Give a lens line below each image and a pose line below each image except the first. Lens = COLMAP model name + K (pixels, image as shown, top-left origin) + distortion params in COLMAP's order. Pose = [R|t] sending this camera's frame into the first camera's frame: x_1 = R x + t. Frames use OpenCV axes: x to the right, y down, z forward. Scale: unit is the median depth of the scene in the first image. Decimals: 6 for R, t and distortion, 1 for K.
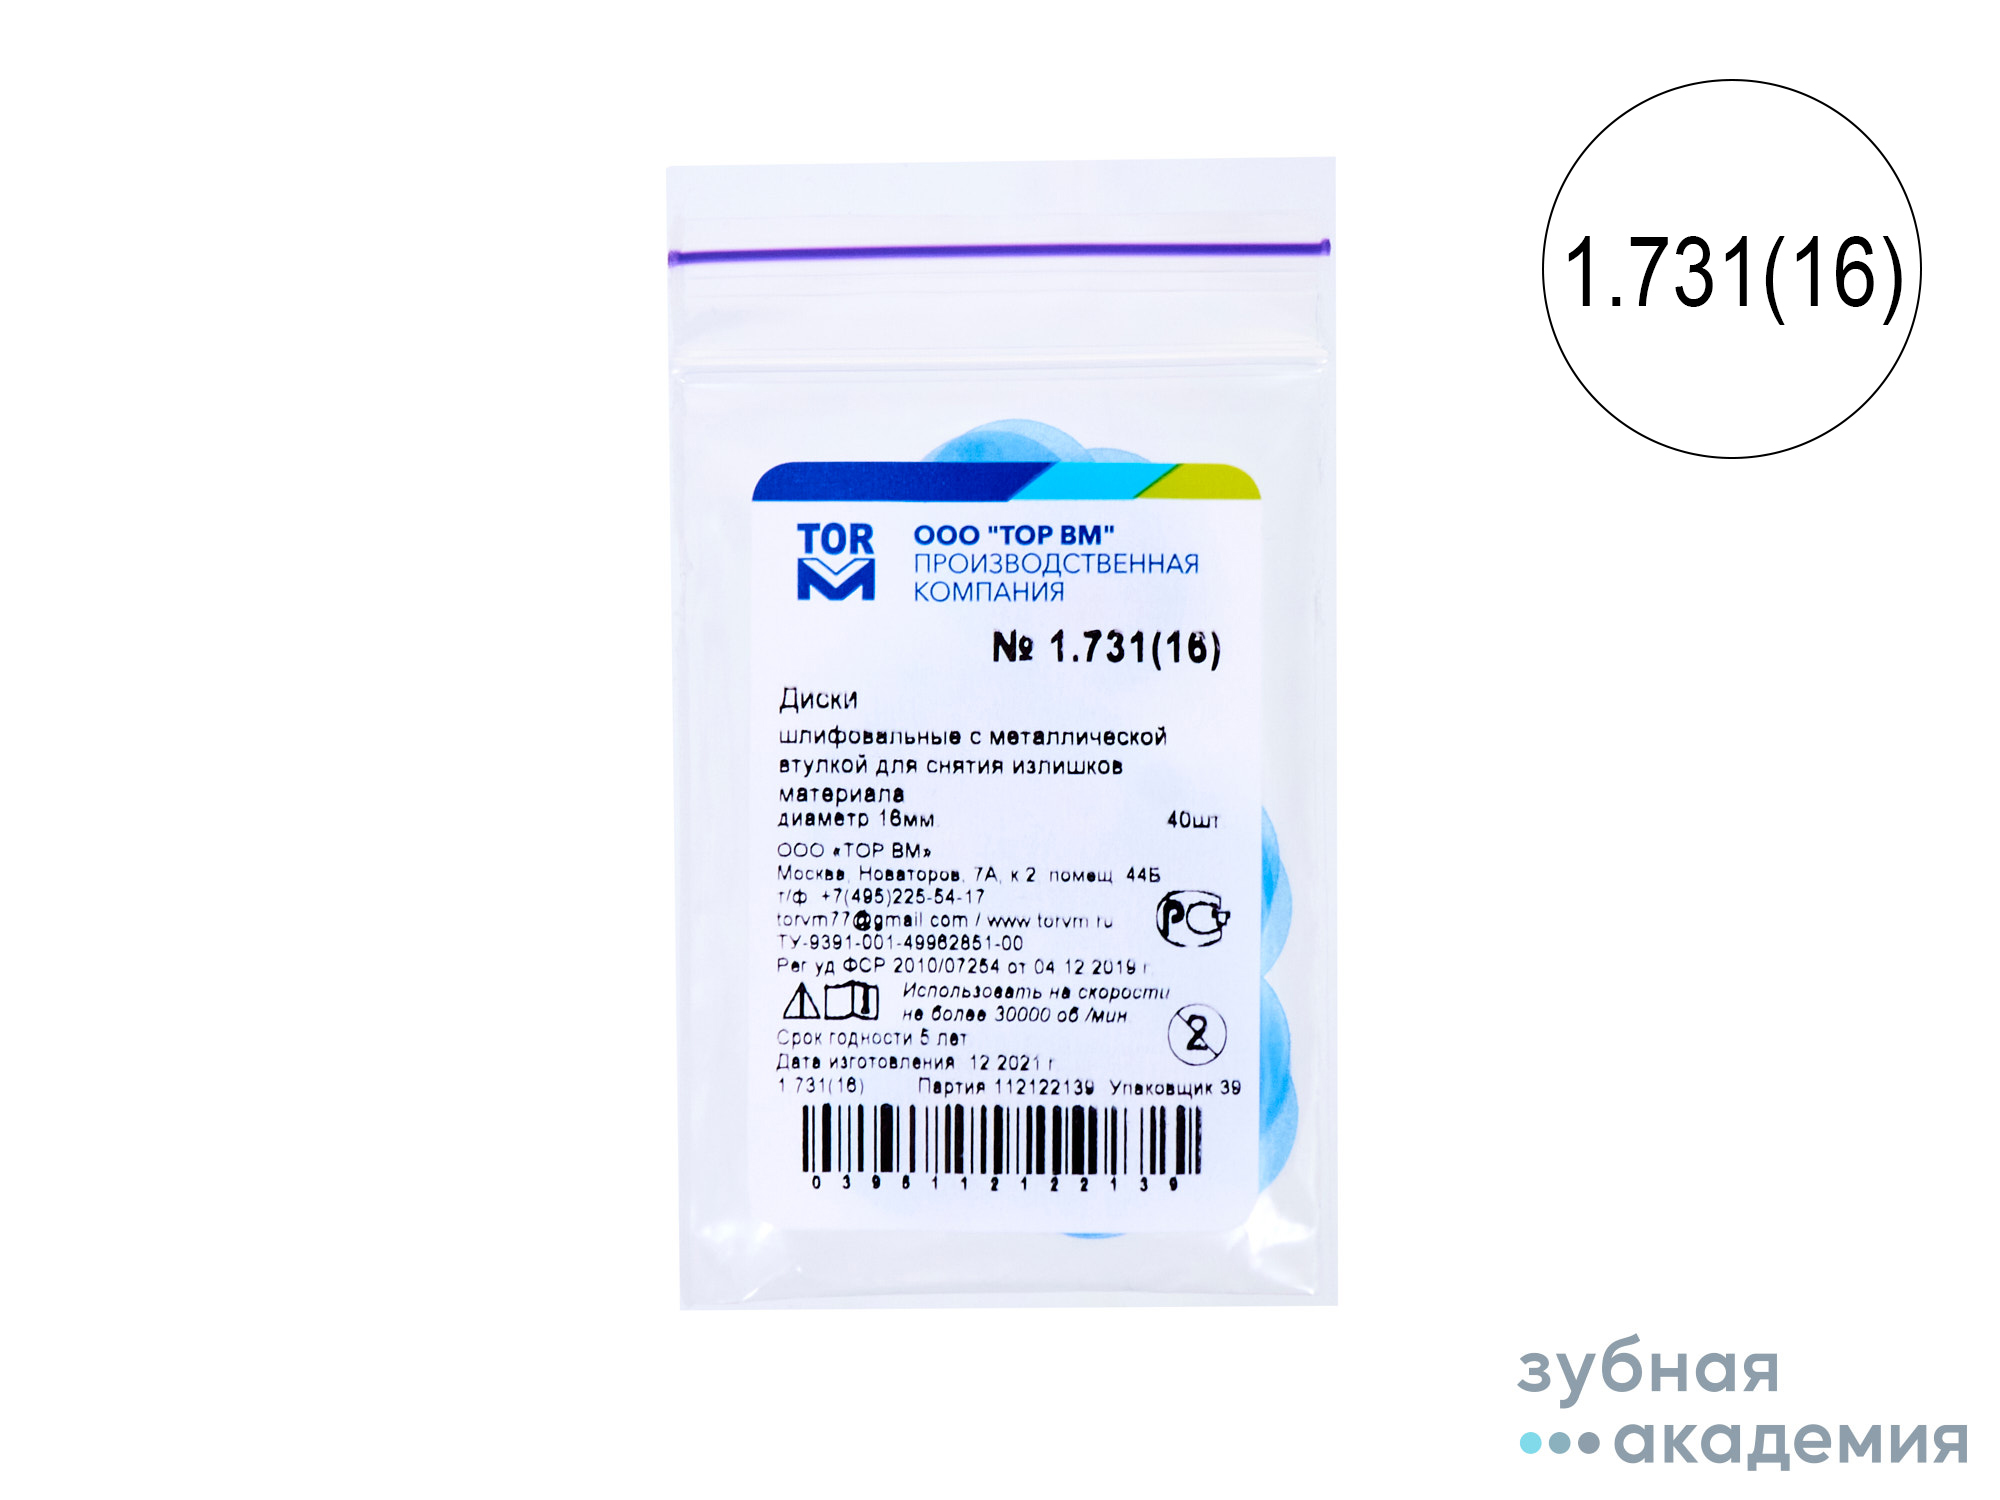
lens RADIAL K [[7209.8, 0, 982.8], [0, 7209.8, 820.3], [0, 0, 1]] dist [-1.547361, 0.000000]
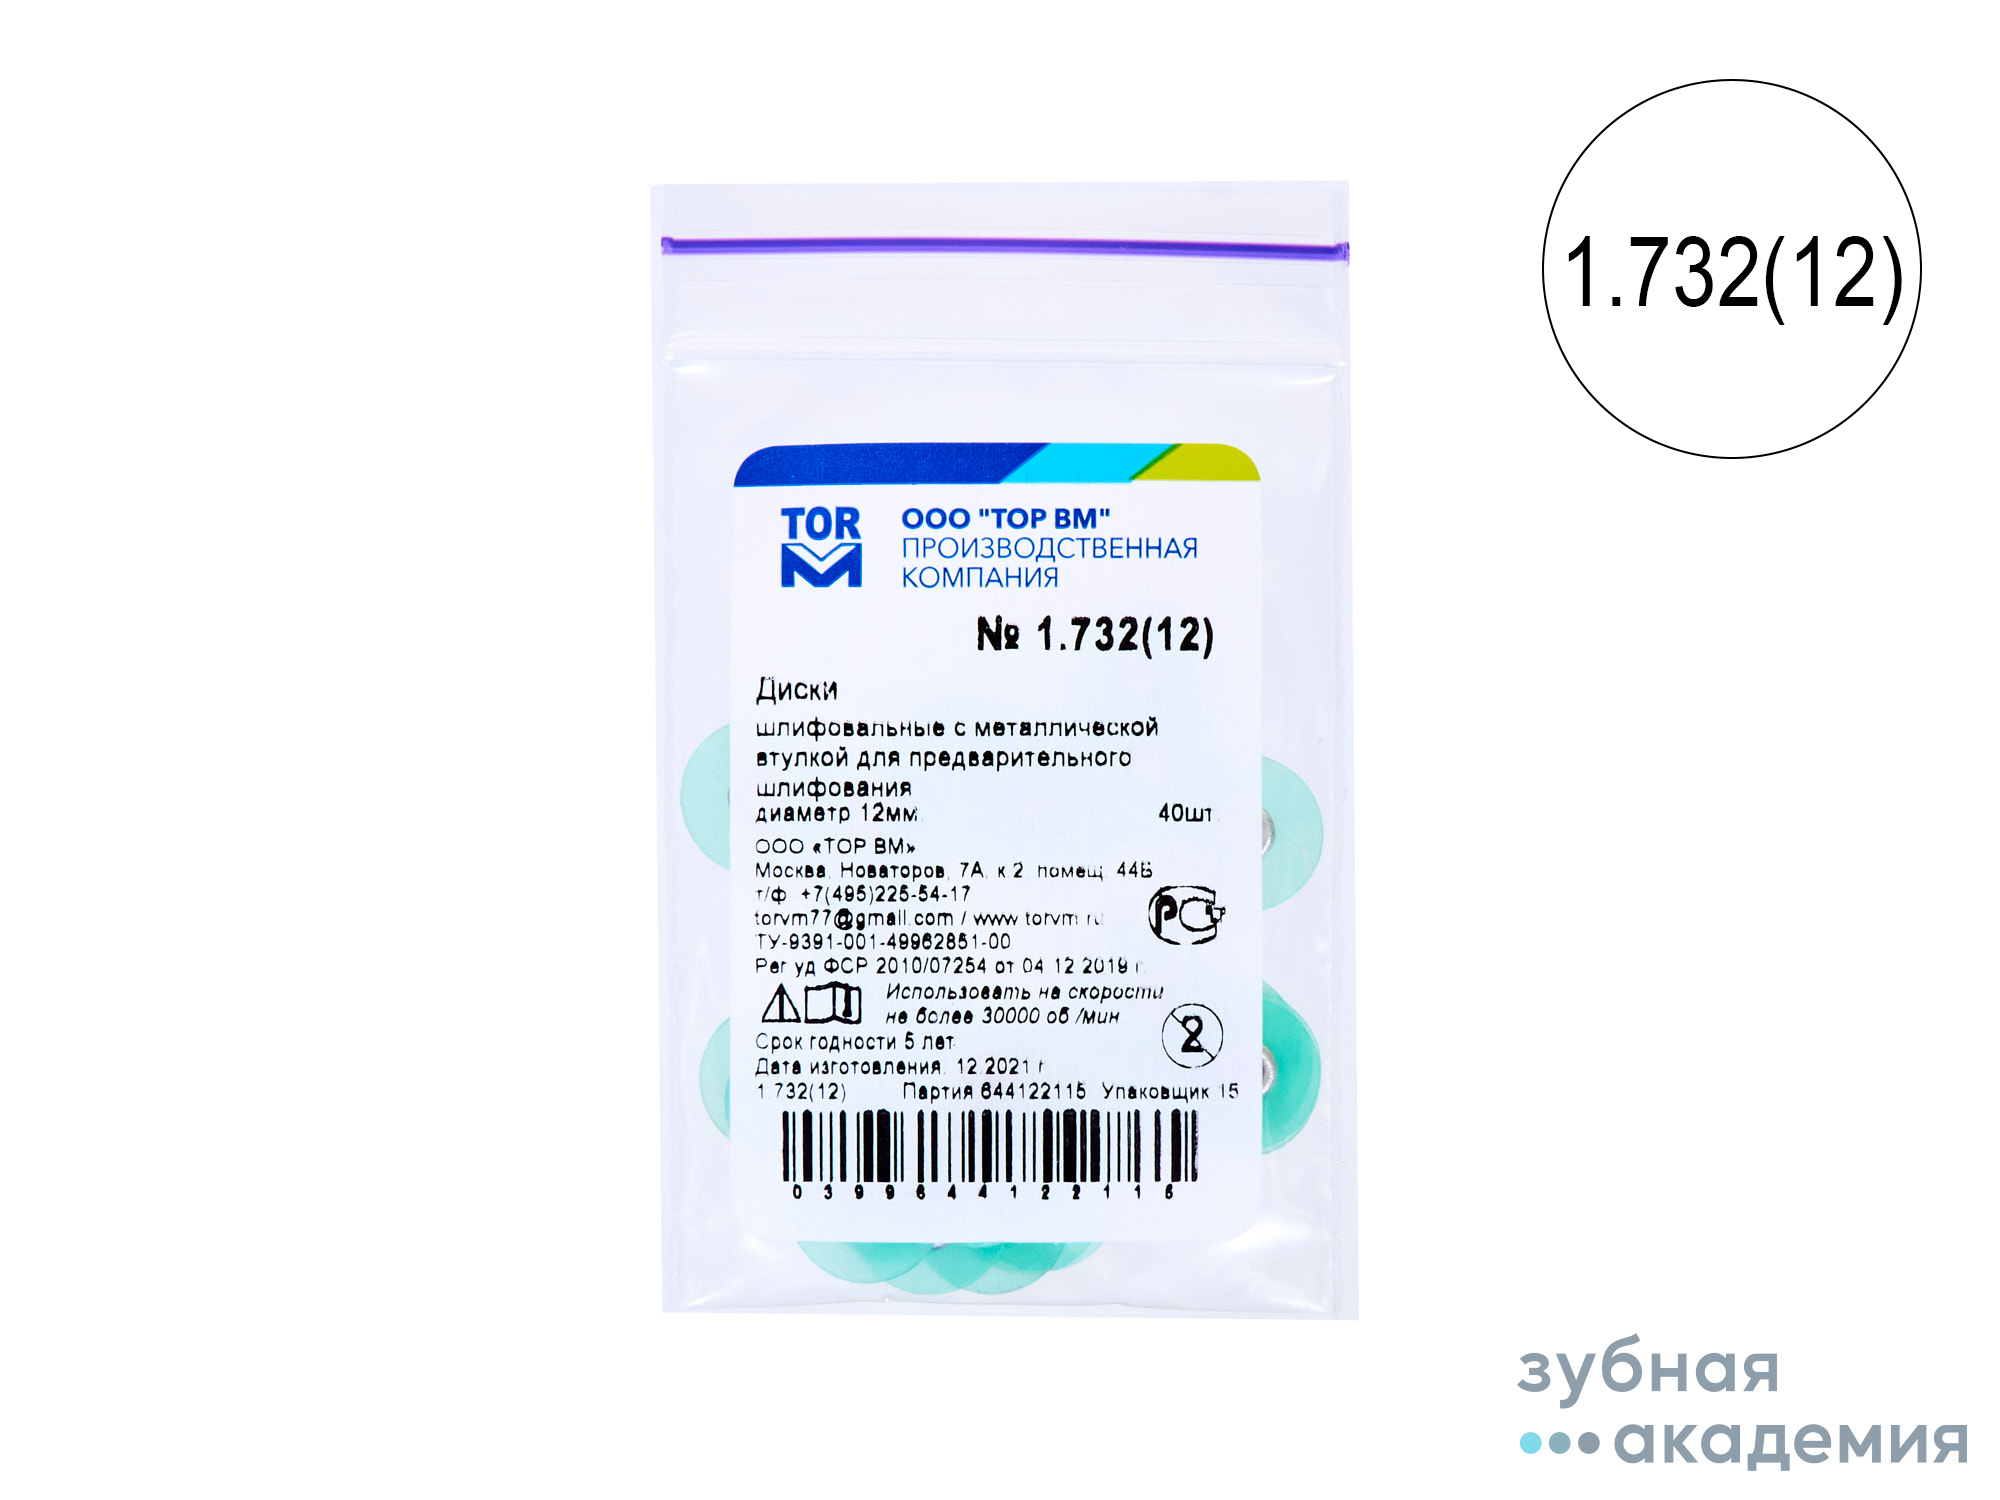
lens RADIAL K [[9076.3, 0, 1060.9], [0, 9076.3, 771.7], [0, 0, 1]] dist [3.384629, 0.000000]
pose [[0.999768, -0.002692, 0.021389, -0.013716], [0.002889, 0.999953, -0.009209, 0.005529], [-0.021363, 0.009269, 0.999729, -0.219352]]
